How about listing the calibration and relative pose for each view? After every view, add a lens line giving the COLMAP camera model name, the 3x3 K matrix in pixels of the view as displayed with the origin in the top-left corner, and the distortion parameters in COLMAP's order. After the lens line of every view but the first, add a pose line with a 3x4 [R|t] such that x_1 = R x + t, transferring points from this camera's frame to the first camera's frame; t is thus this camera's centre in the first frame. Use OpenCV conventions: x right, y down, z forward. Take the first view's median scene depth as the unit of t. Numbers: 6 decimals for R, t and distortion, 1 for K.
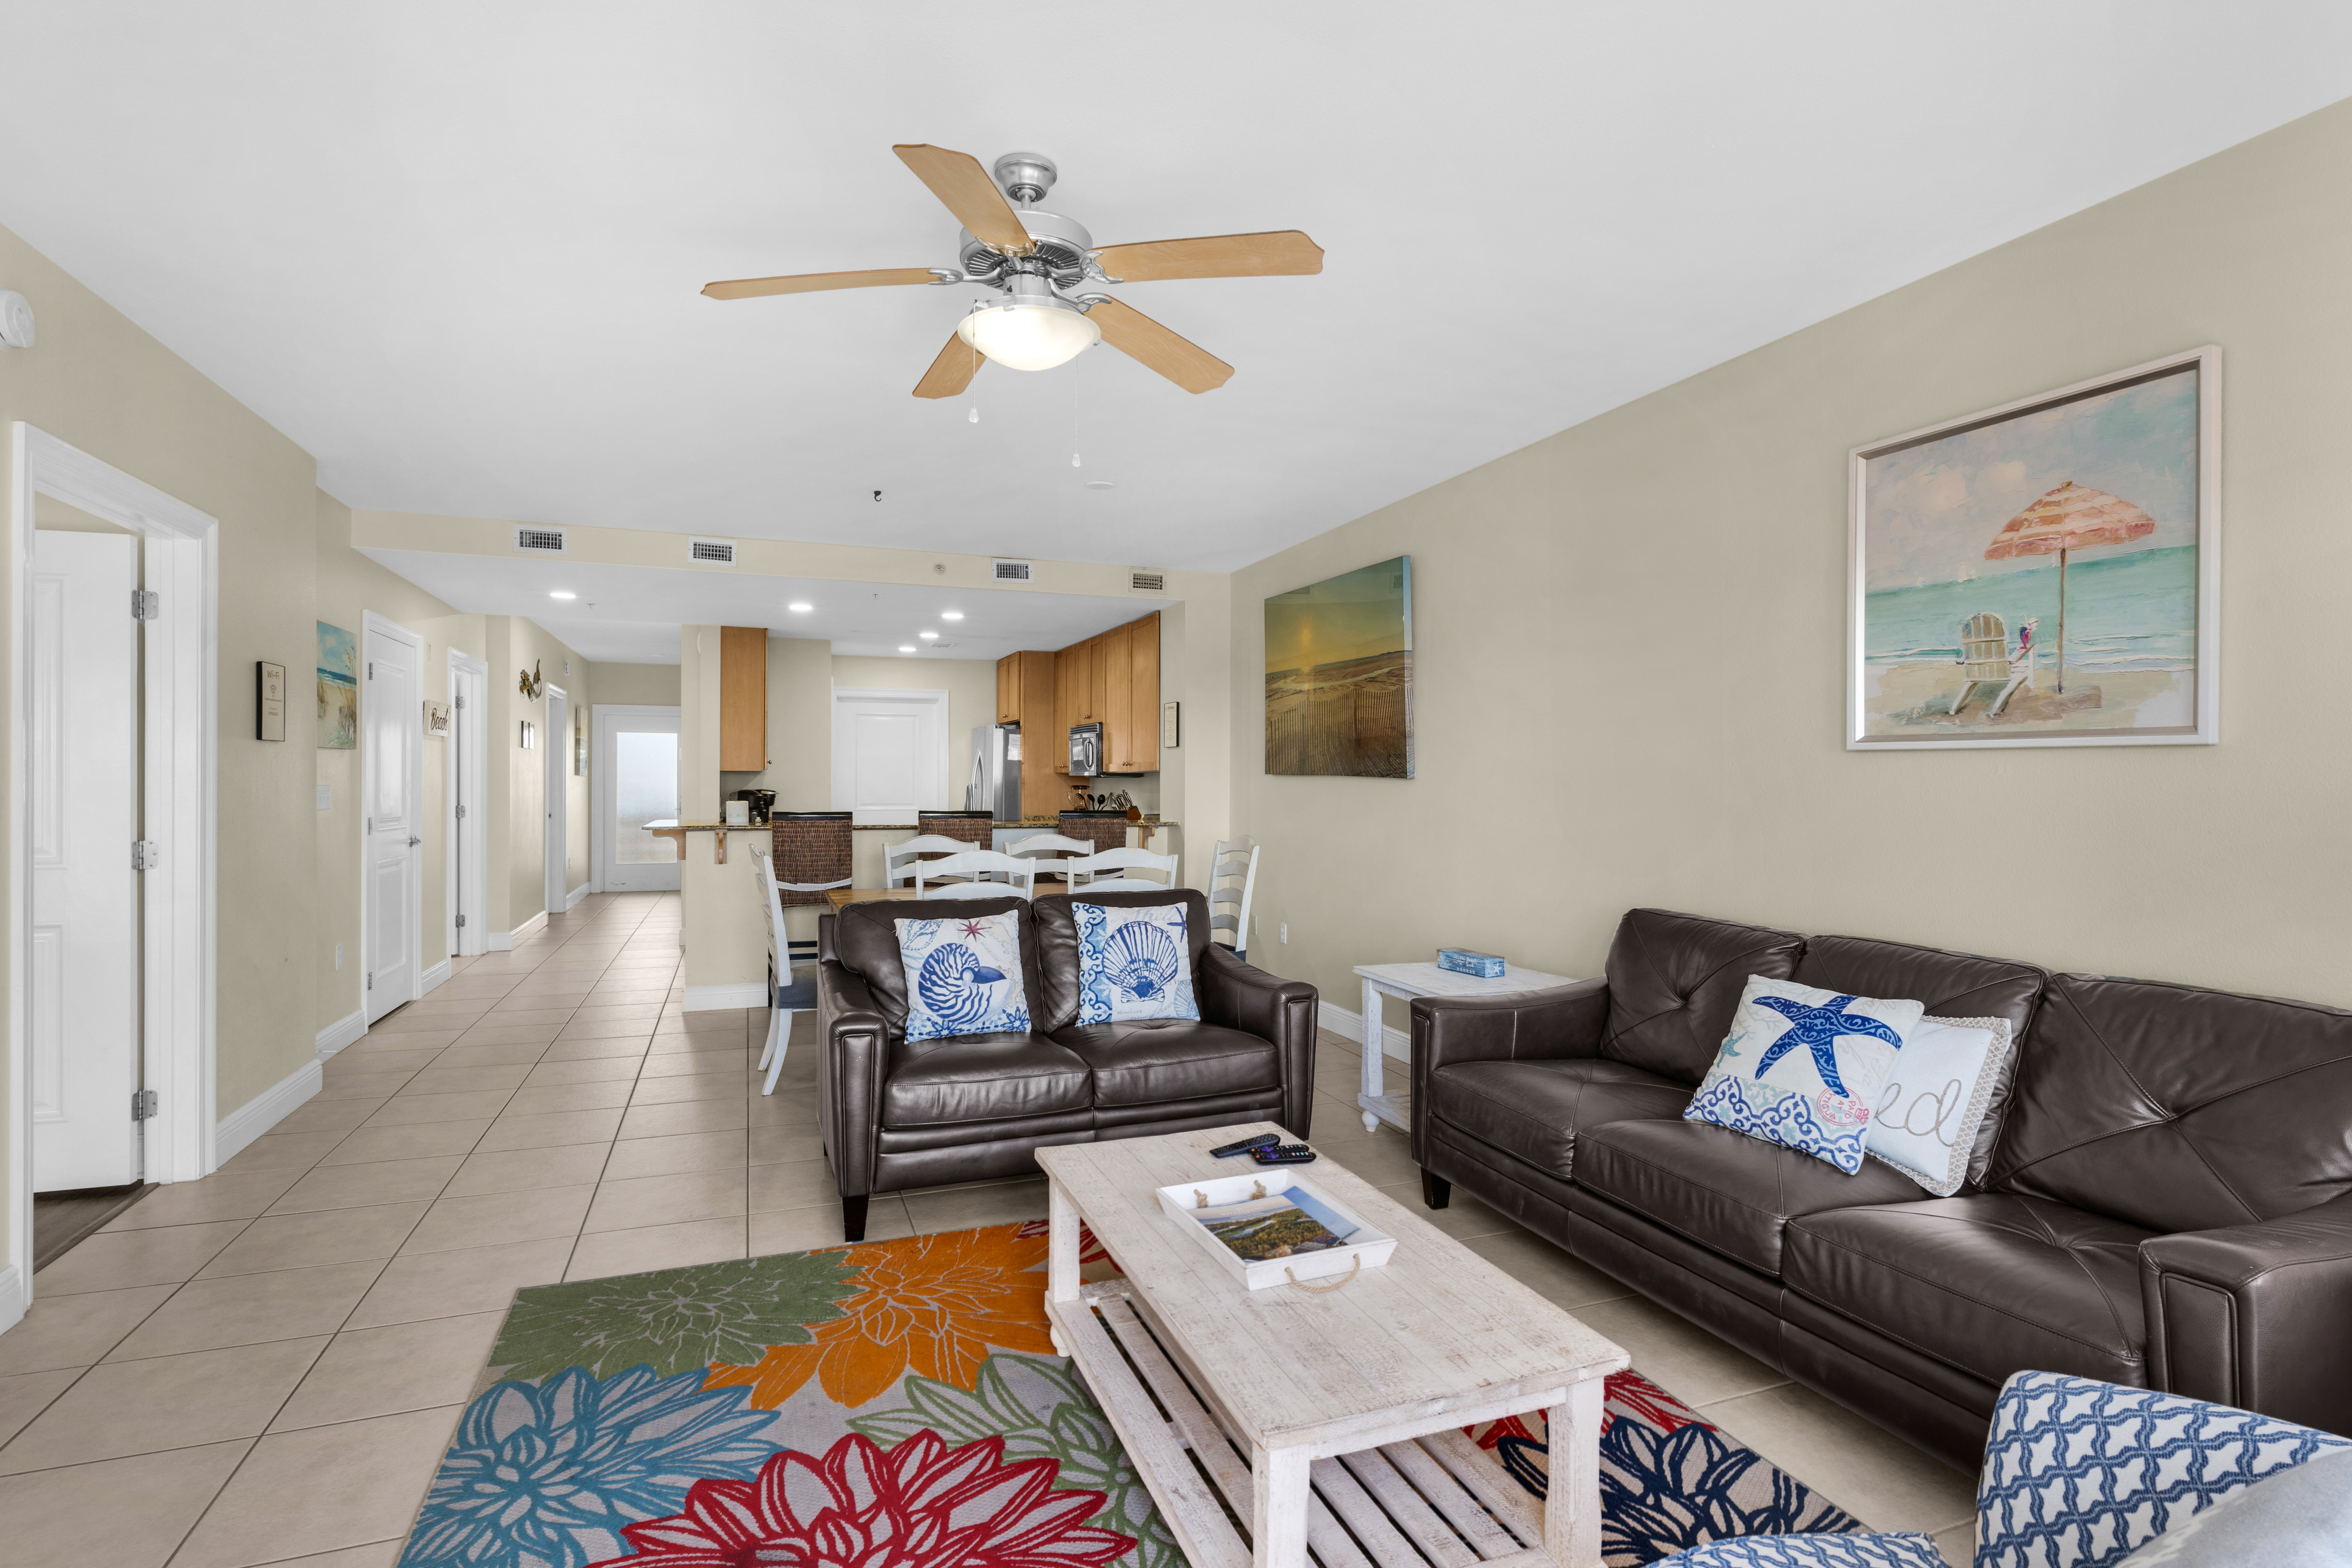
lens RADIAL K [[1125.7, 0, 1150.9], [0, 1125.7, 774.8], [0, 0, 1]] dist [0.013267, -0.001160]
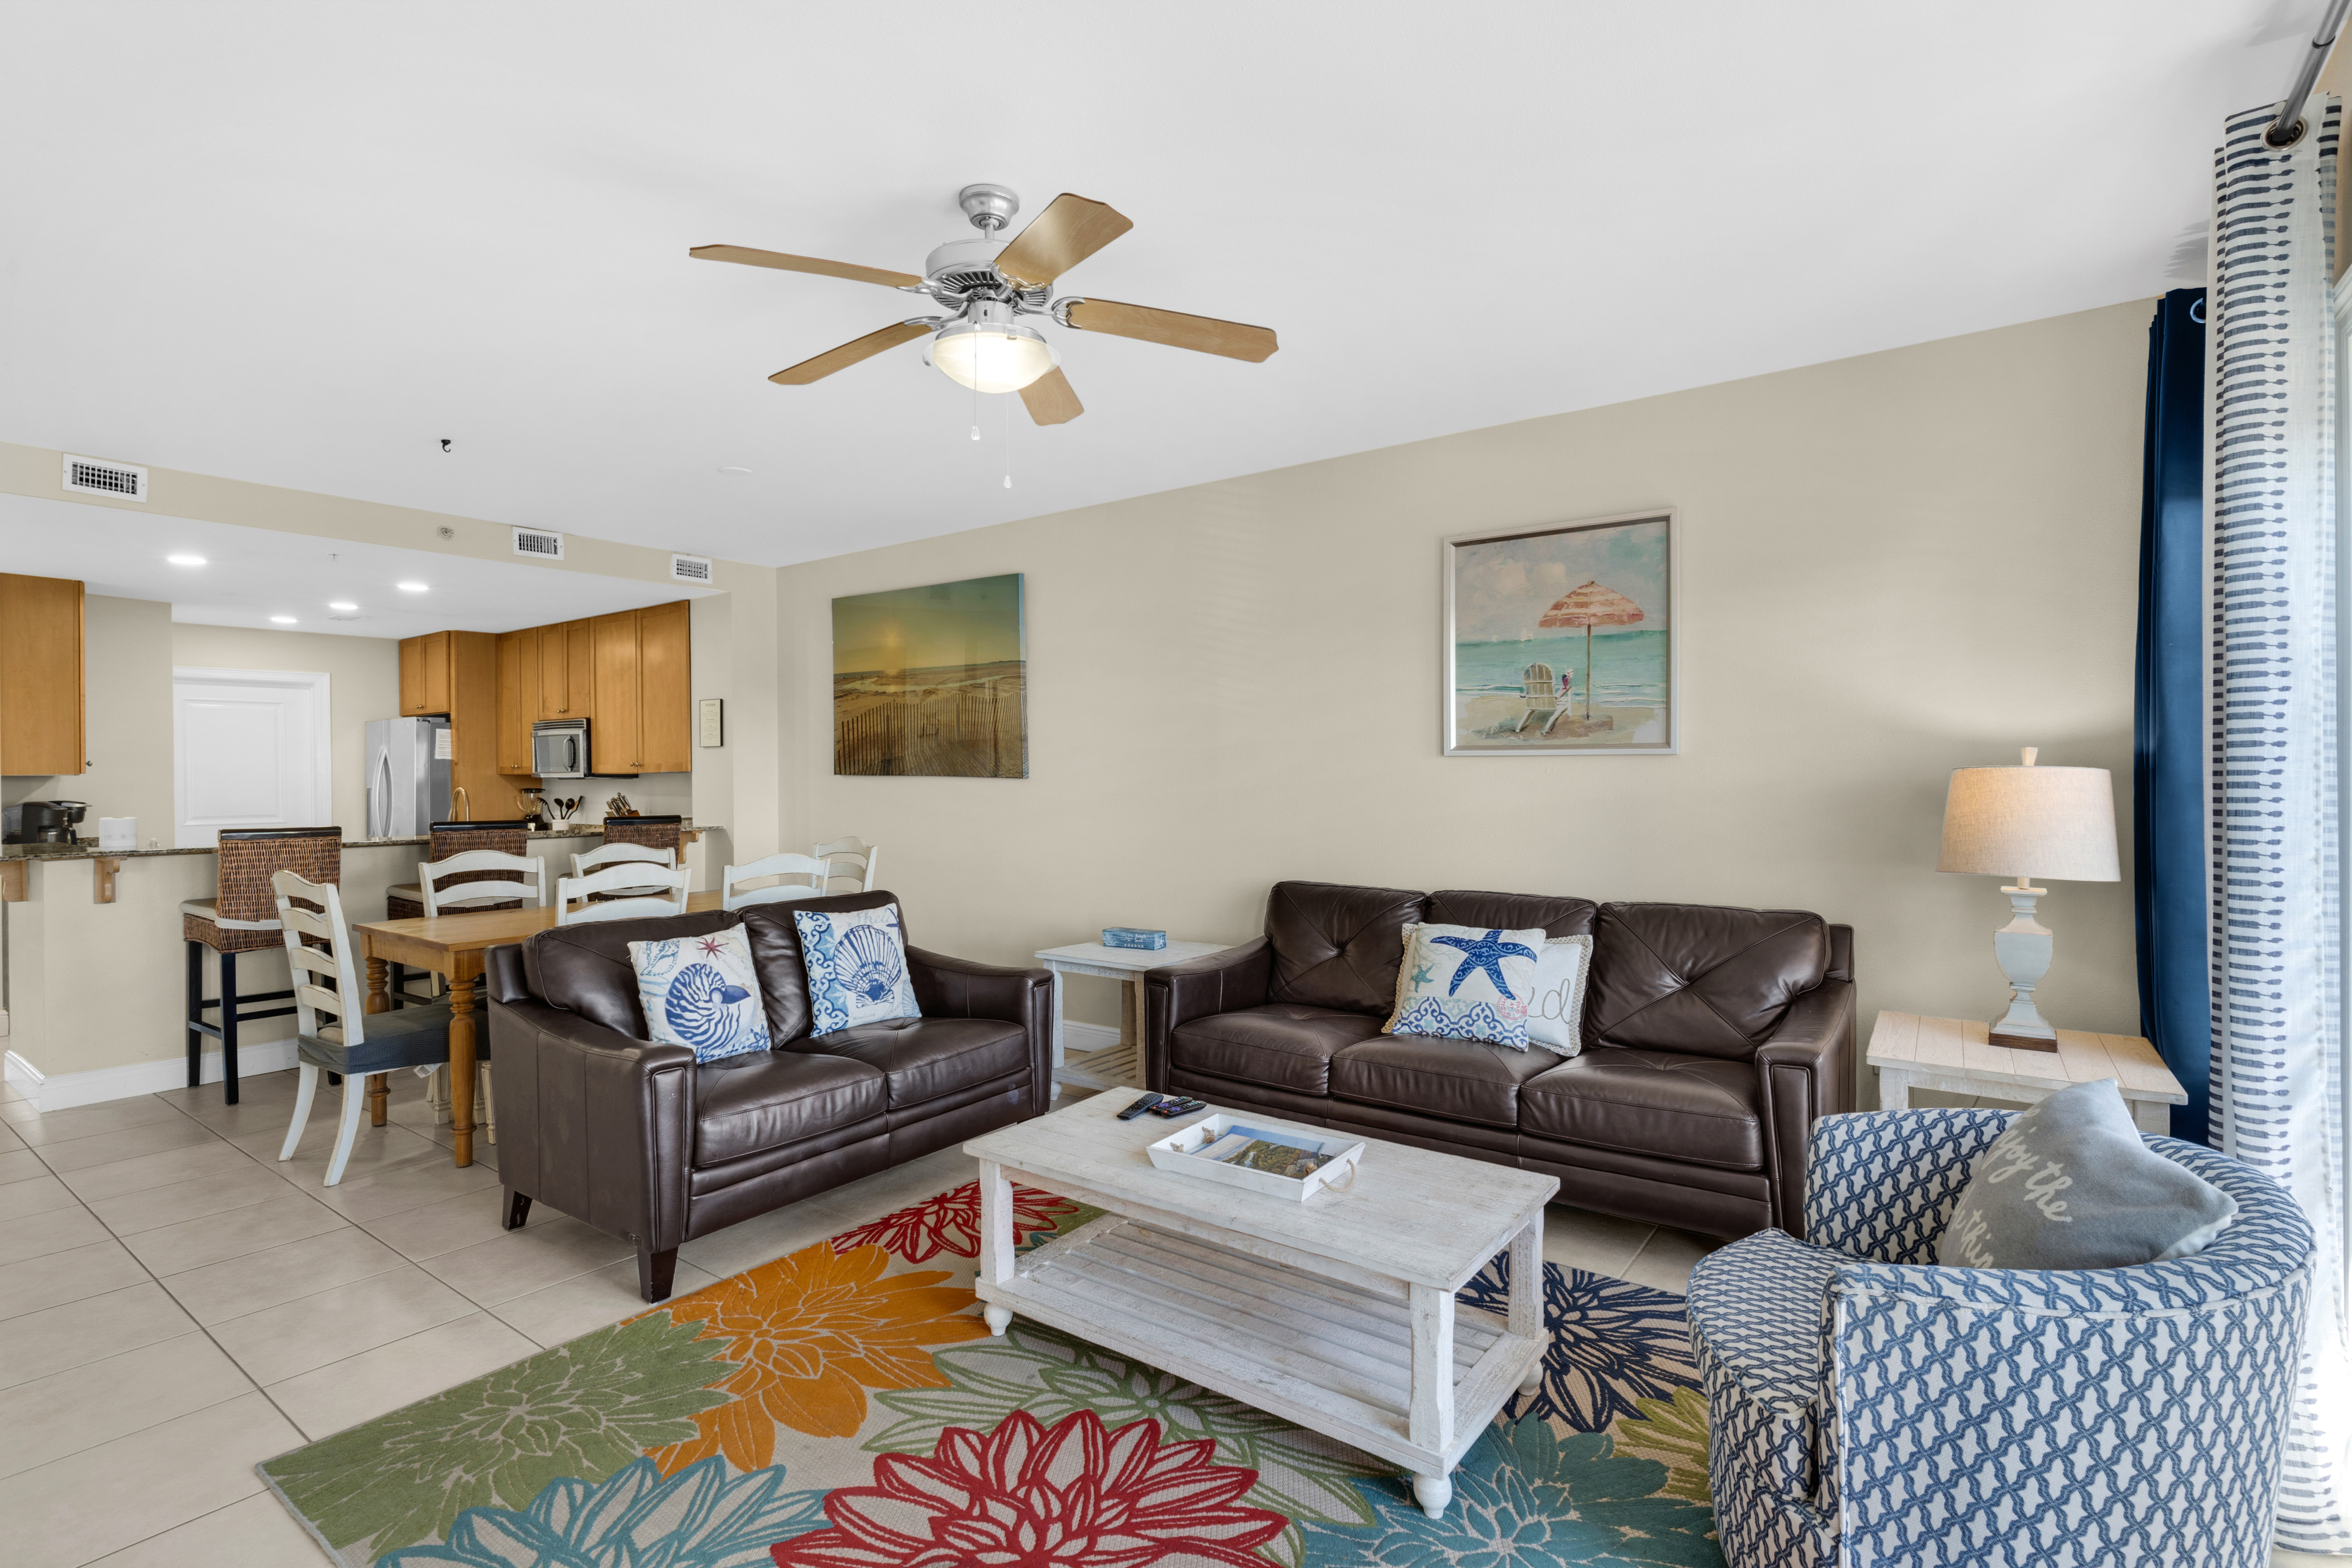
lens RADIAL K [[1125.7, 0, 1140.3], [0, 1125.7, 769.5], [0, 0, 1]] dist [0.013267, -0.001160]
pose [[0.845033, -0.005105, 0.534689, -0.479696], [0.006393, 0.999979, -0.000555, -0.007371], [-0.534676, 0.003887, 0.845048, 0.040353]]
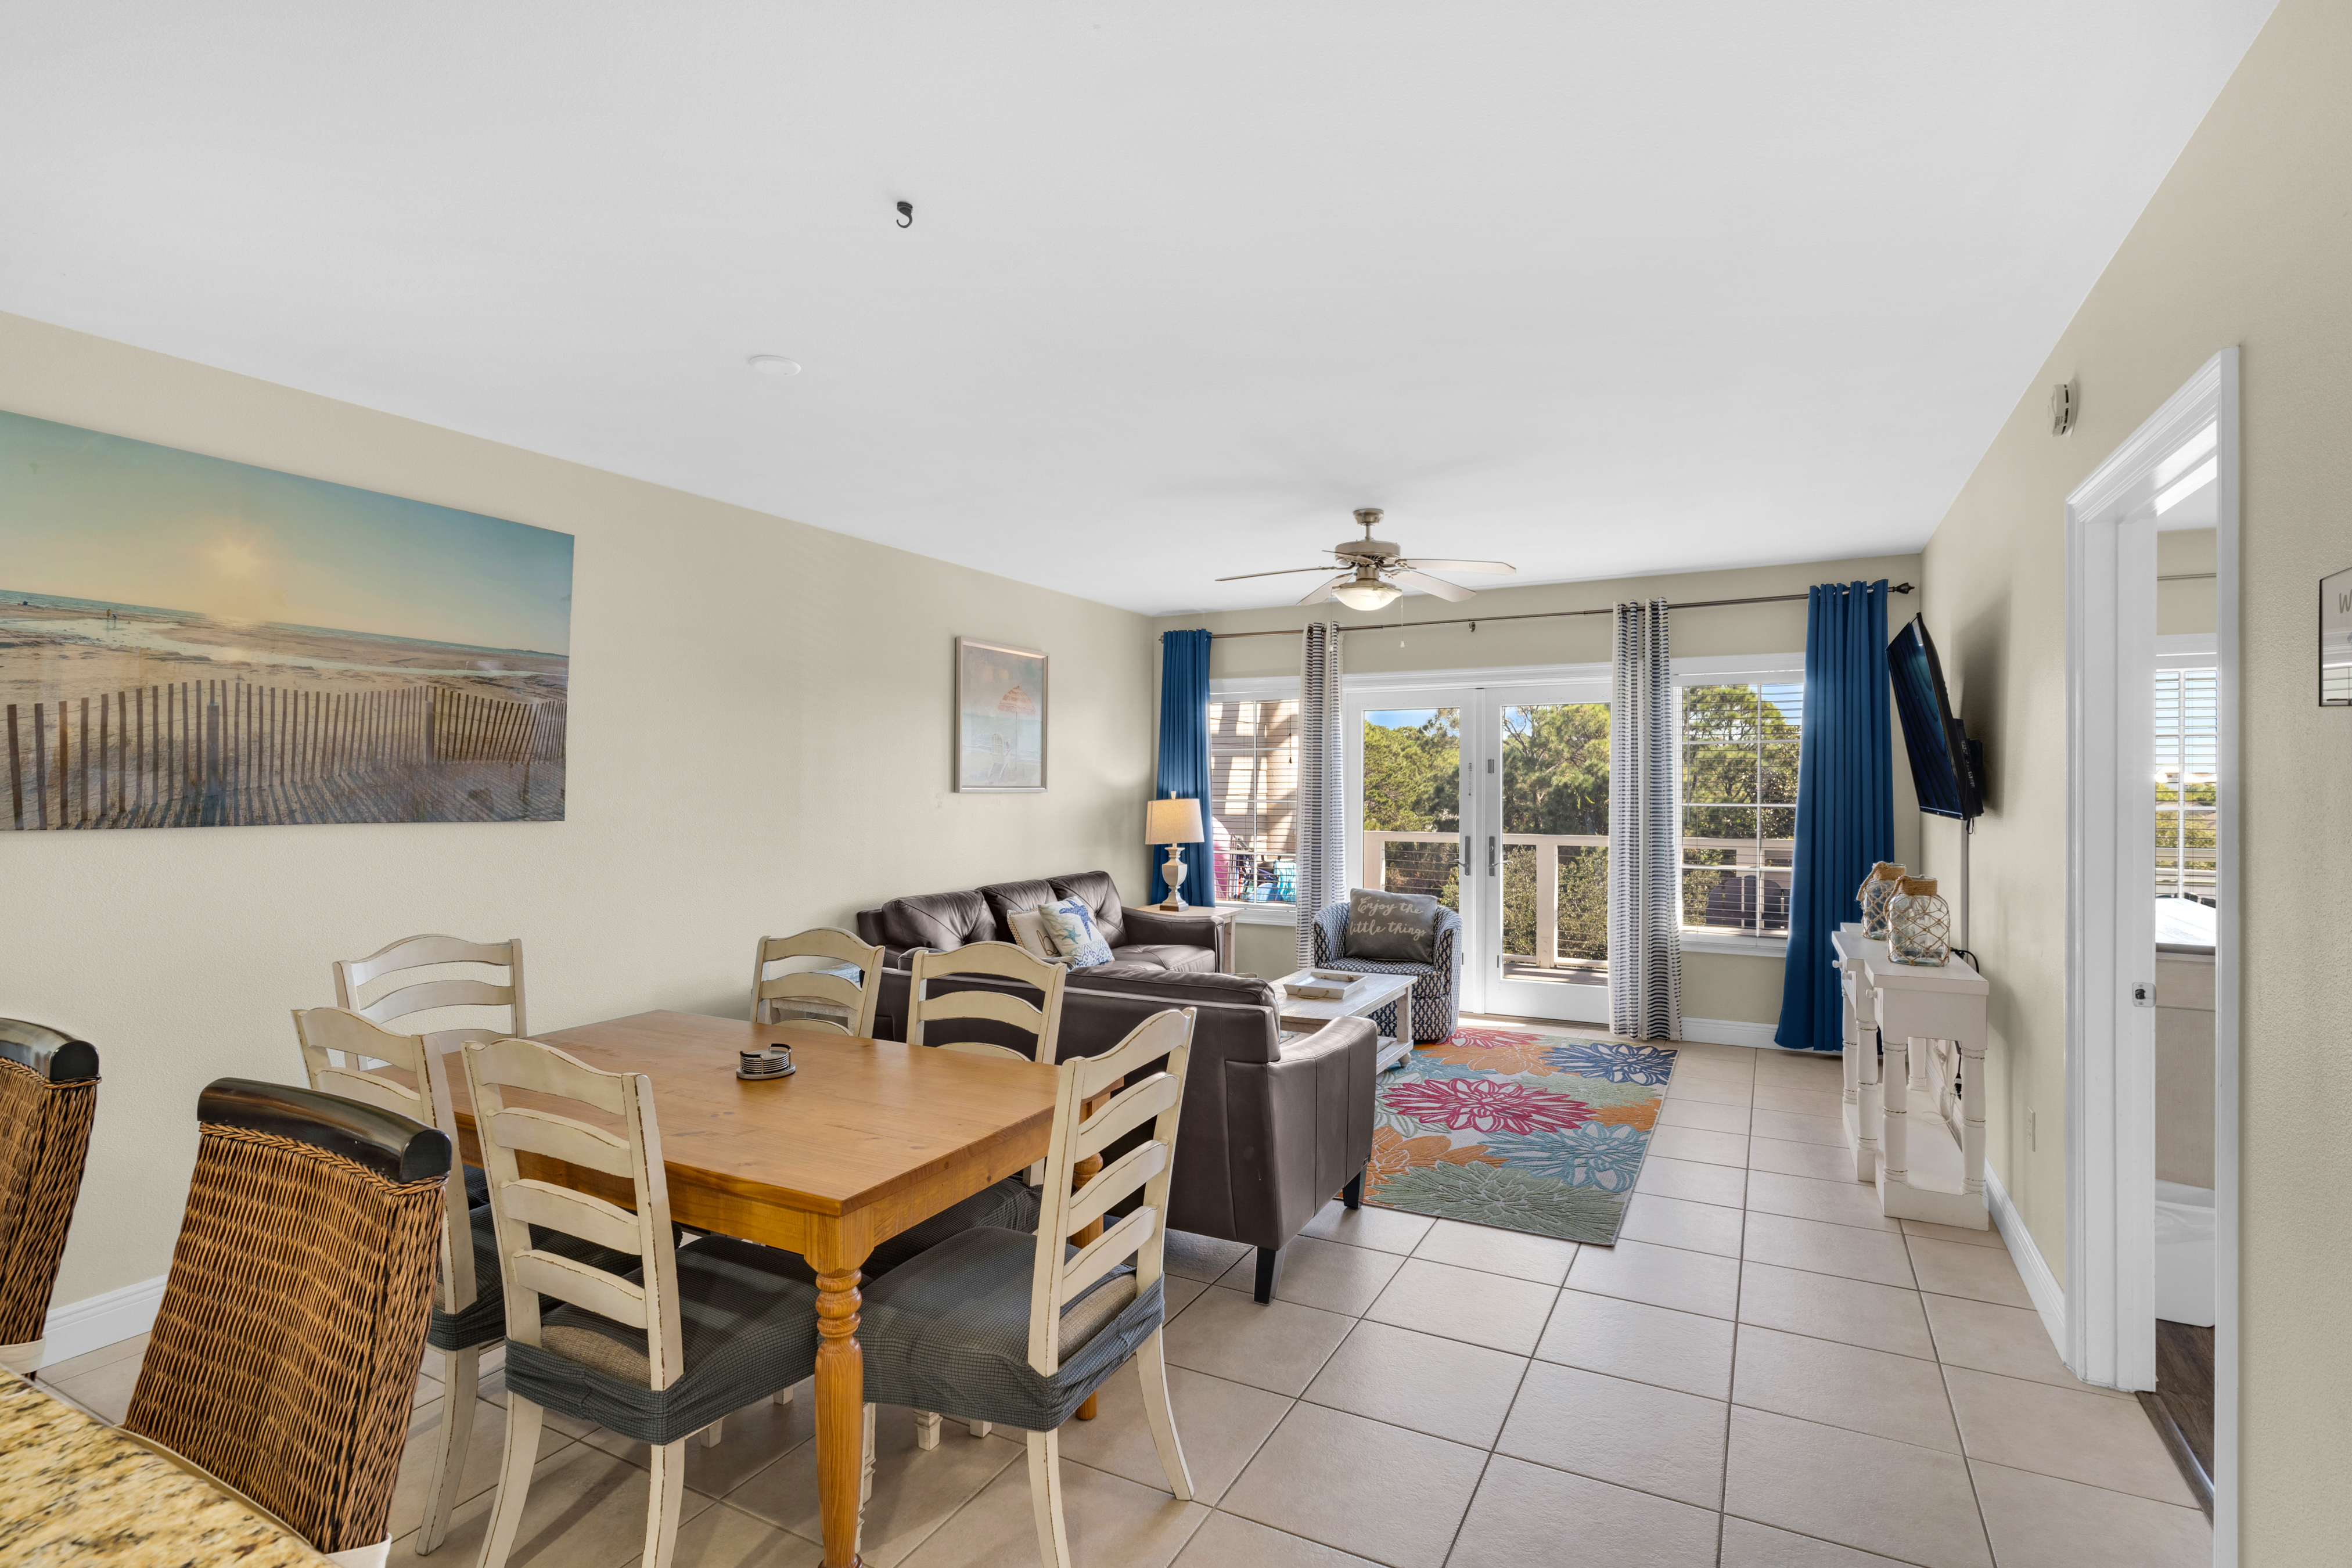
lens RADIAL K [[1125.7, 0, 1175.2], [0, 1125.7, 789.3], [0, 0, 1]] dist [0.013267, -0.001160]
pose [[-0.669645, -0.012488, 0.742577, -1.185516], [-0.007475, 0.999921, 0.010074, -0.054564], [-0.742644, 0.001195, -0.669685, 2.249841]]
